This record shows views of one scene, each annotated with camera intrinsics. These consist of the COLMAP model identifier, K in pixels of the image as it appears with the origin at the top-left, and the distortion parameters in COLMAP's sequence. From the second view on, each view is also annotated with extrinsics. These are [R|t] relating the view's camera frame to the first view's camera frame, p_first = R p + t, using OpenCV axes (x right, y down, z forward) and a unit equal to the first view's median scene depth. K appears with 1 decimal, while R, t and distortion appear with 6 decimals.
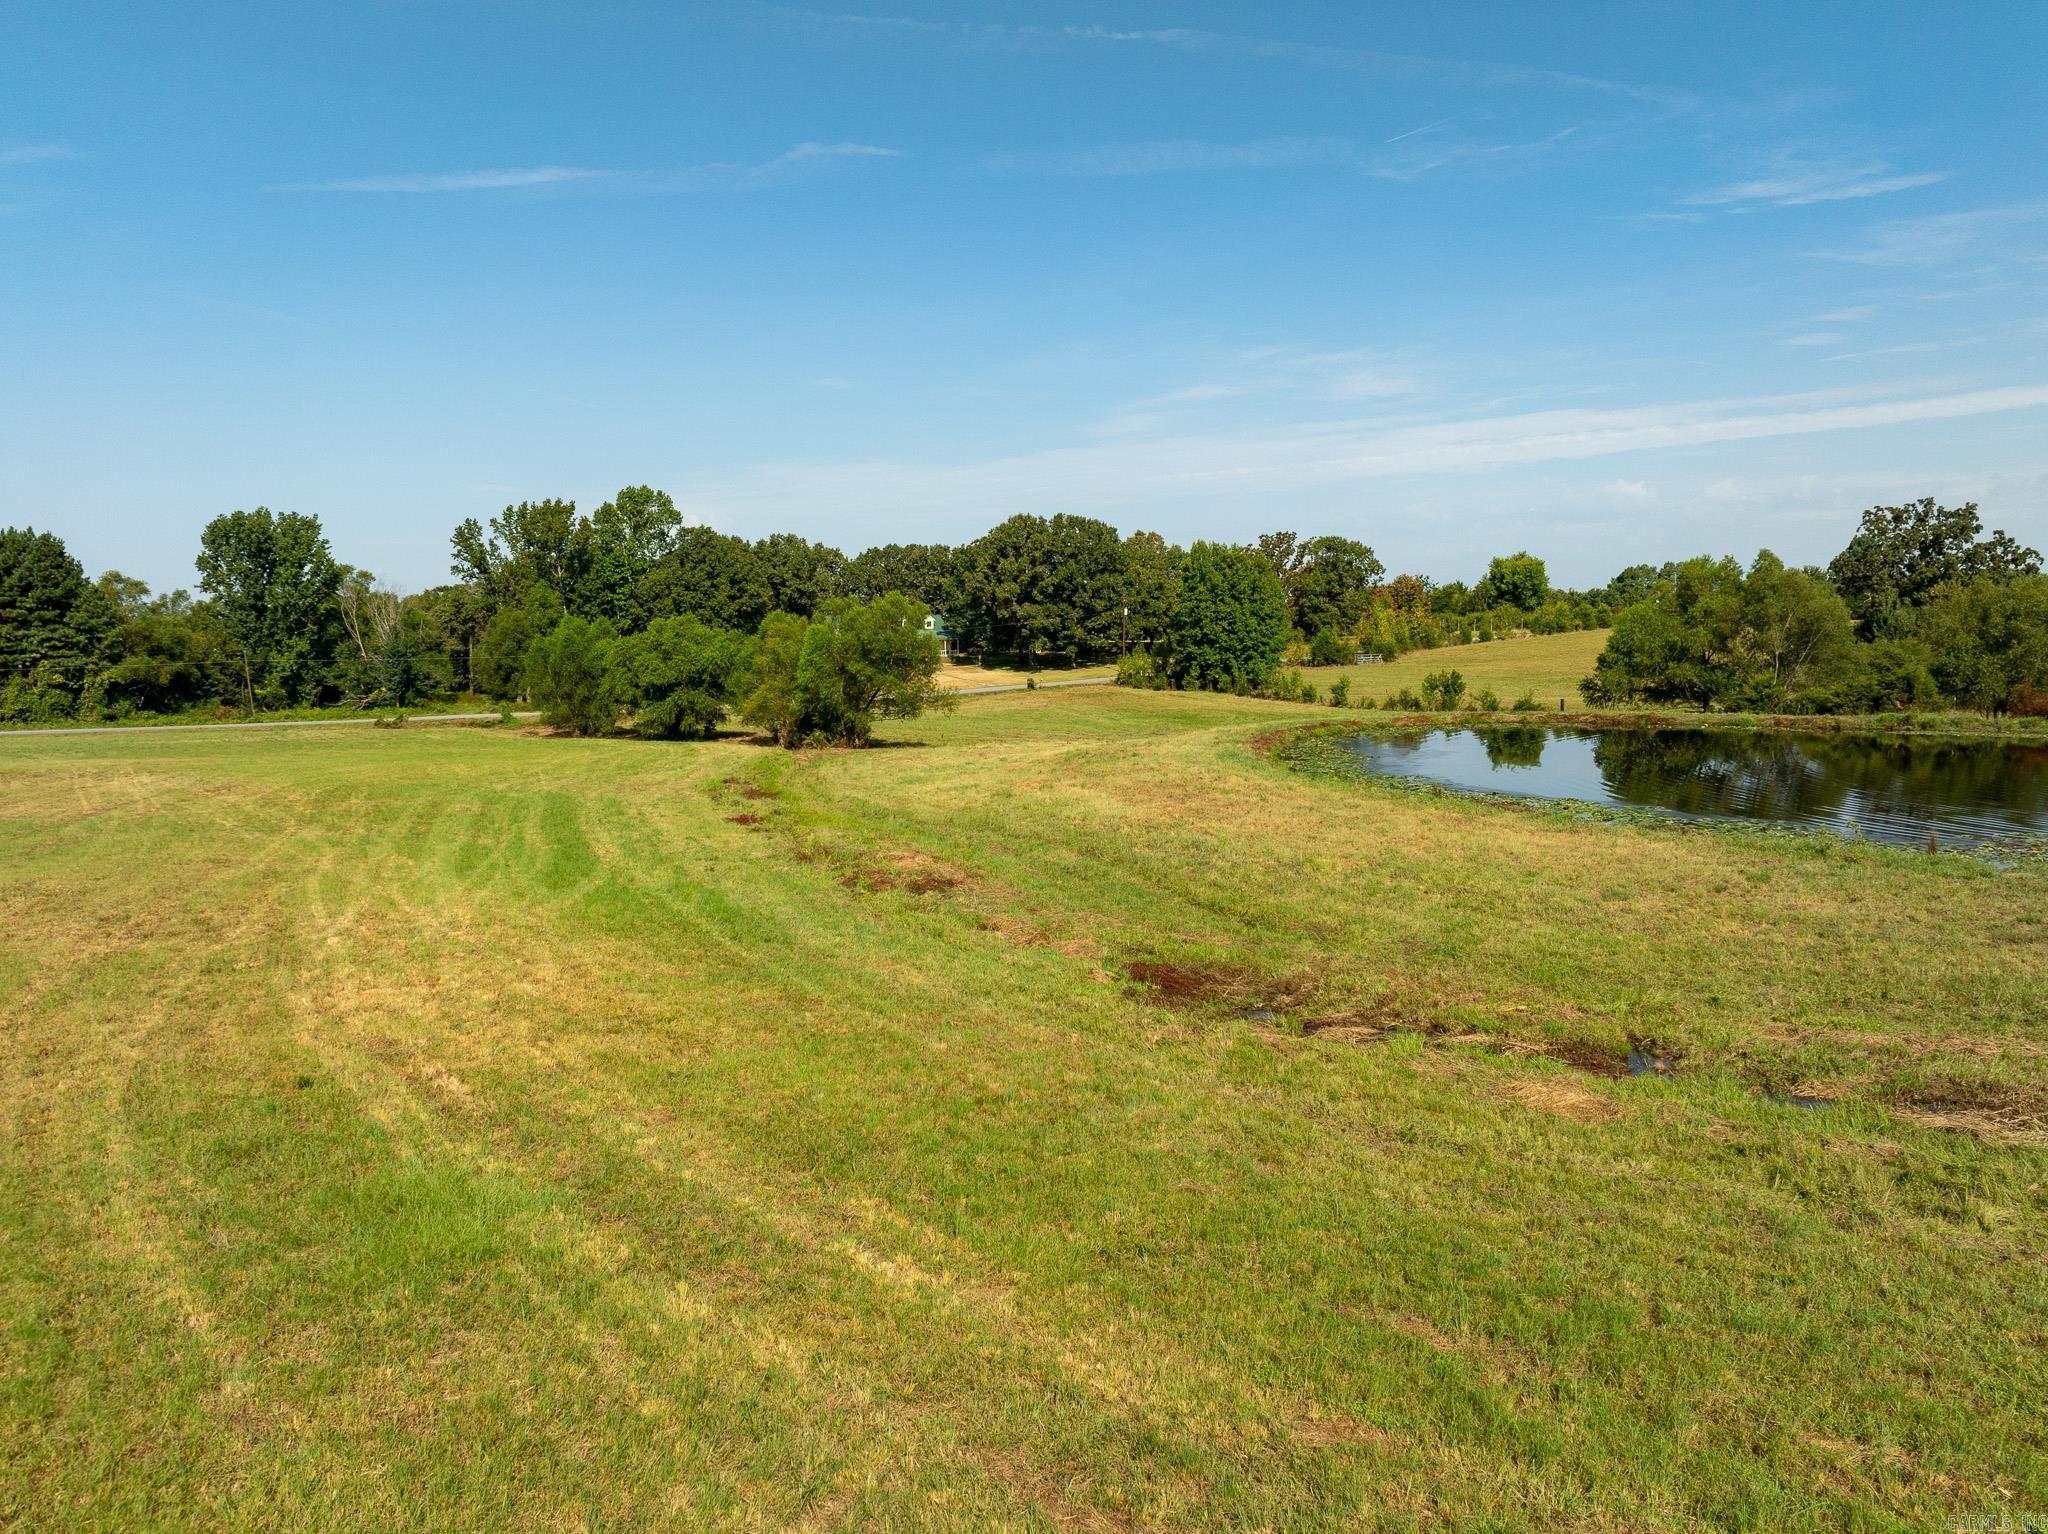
lens RADIAL K [[1447.2, 0, 1022.4], [0, 1447.2, 761.3], [0, 0, 1]] dist [-0.039896, 0.005750]
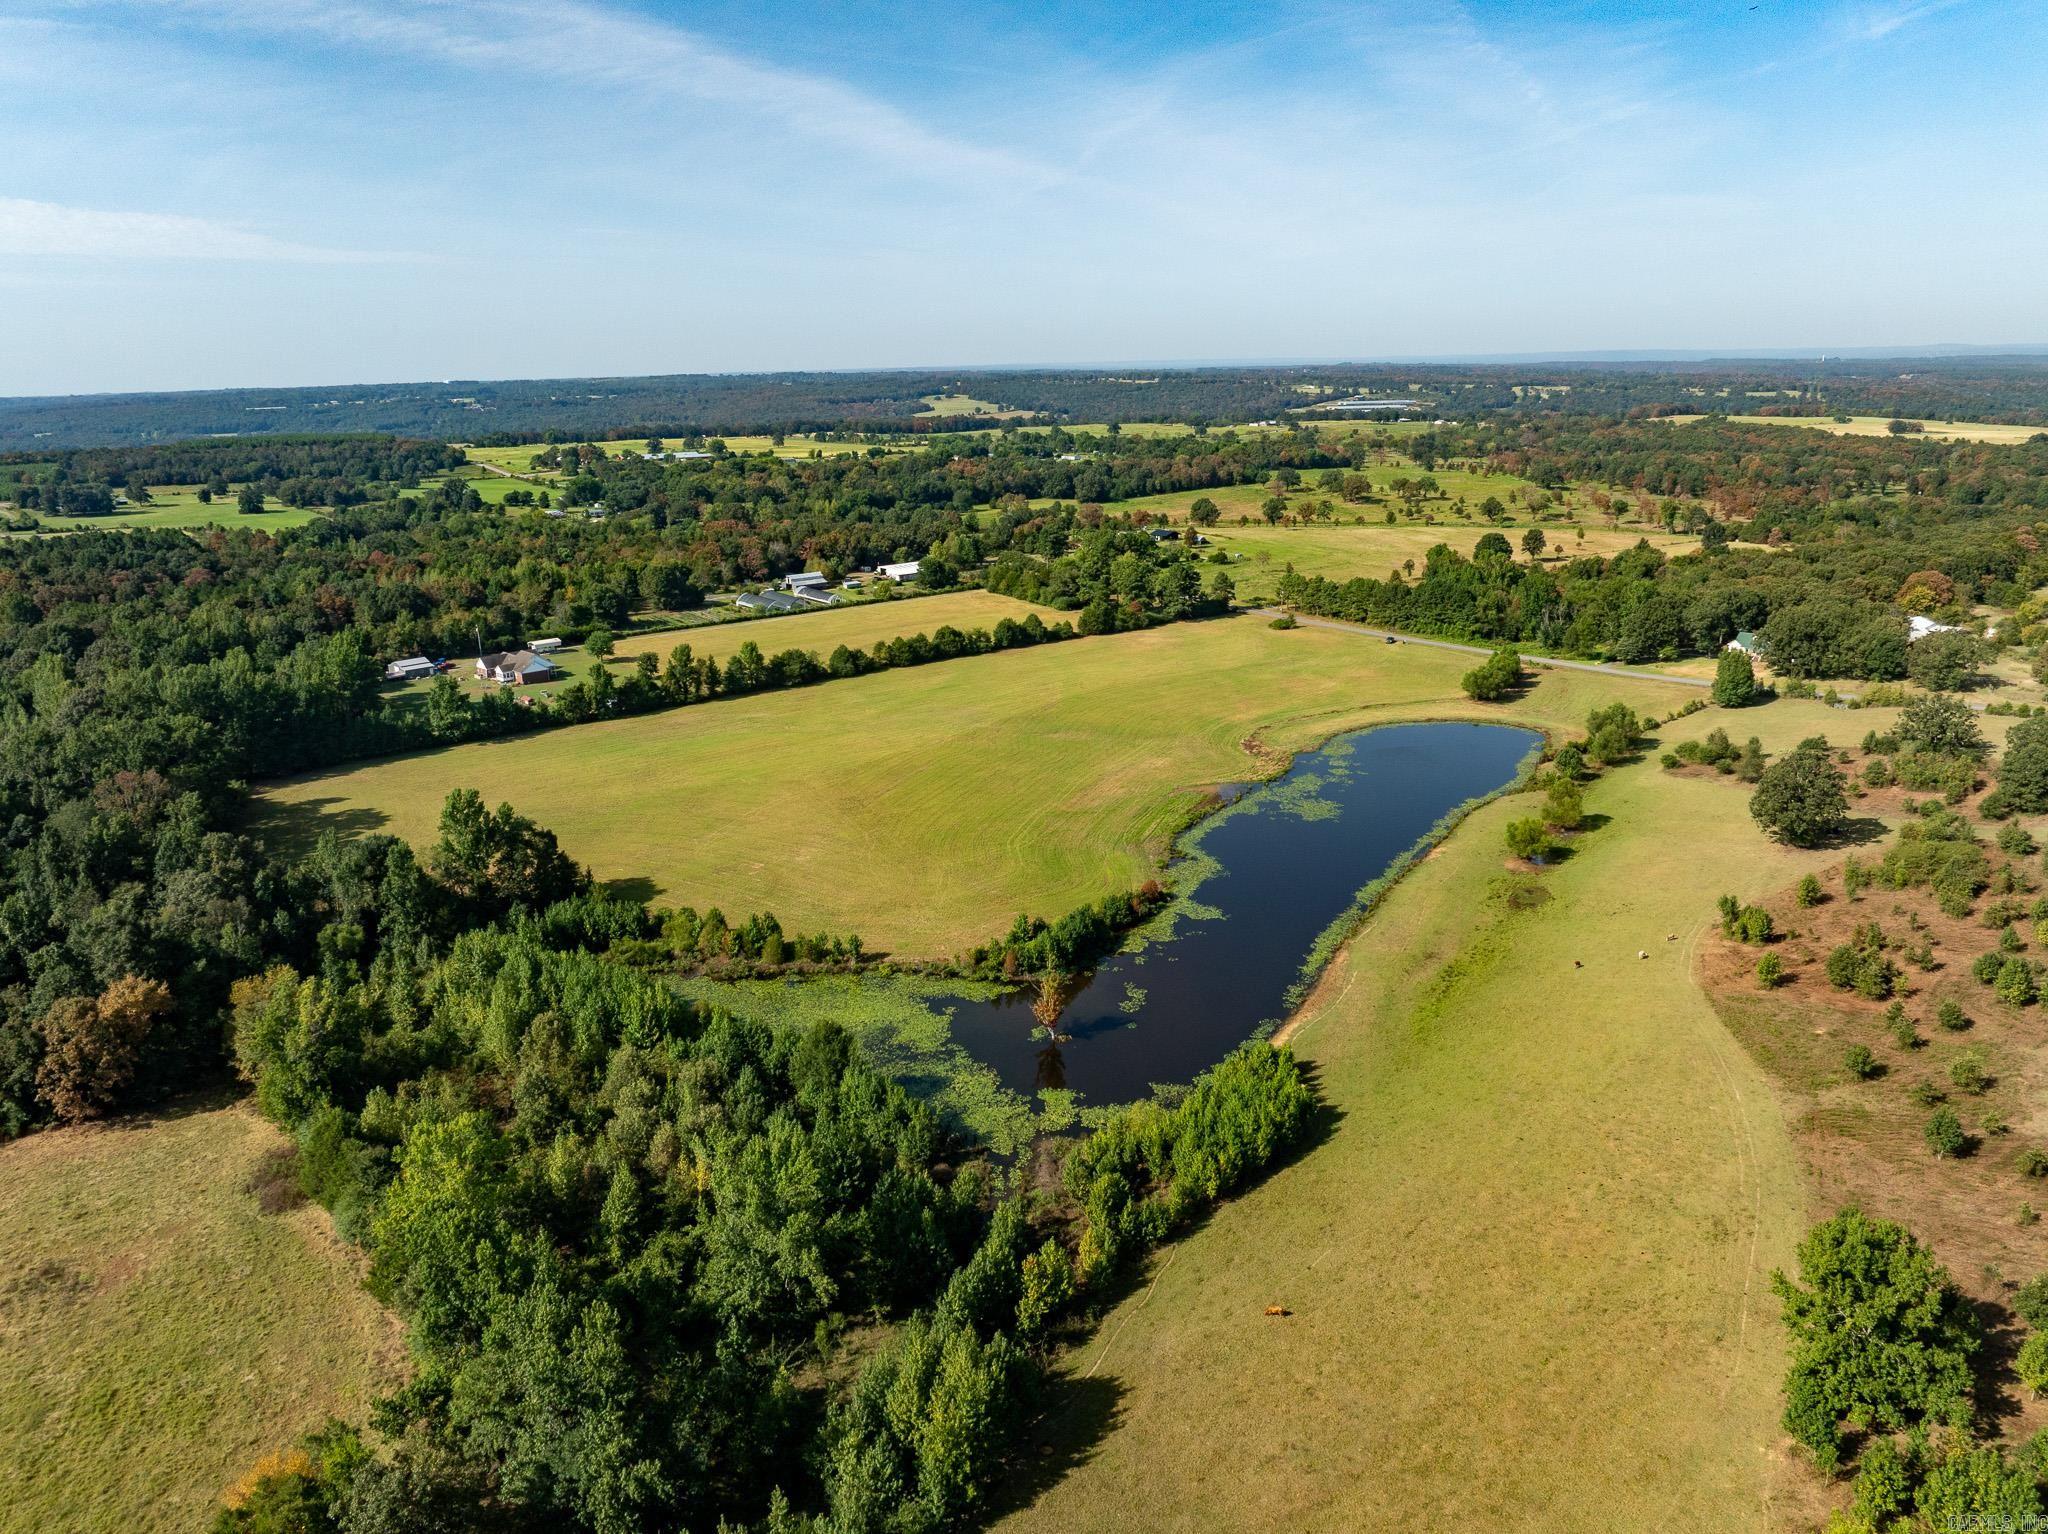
lens RADIAL K [[1431.3, 0, 1025.2], [0, 1431.3, 770.4], [0, 0, 1]] dist [-0.036312, 0.004619]
pose [[0.254426, 0.269944, -0.928654, 2.914639], [-0.061601, 0.962827, 0.263001, -0.693507], [0.965128, -0.009708, 0.261597, -1.174063]]
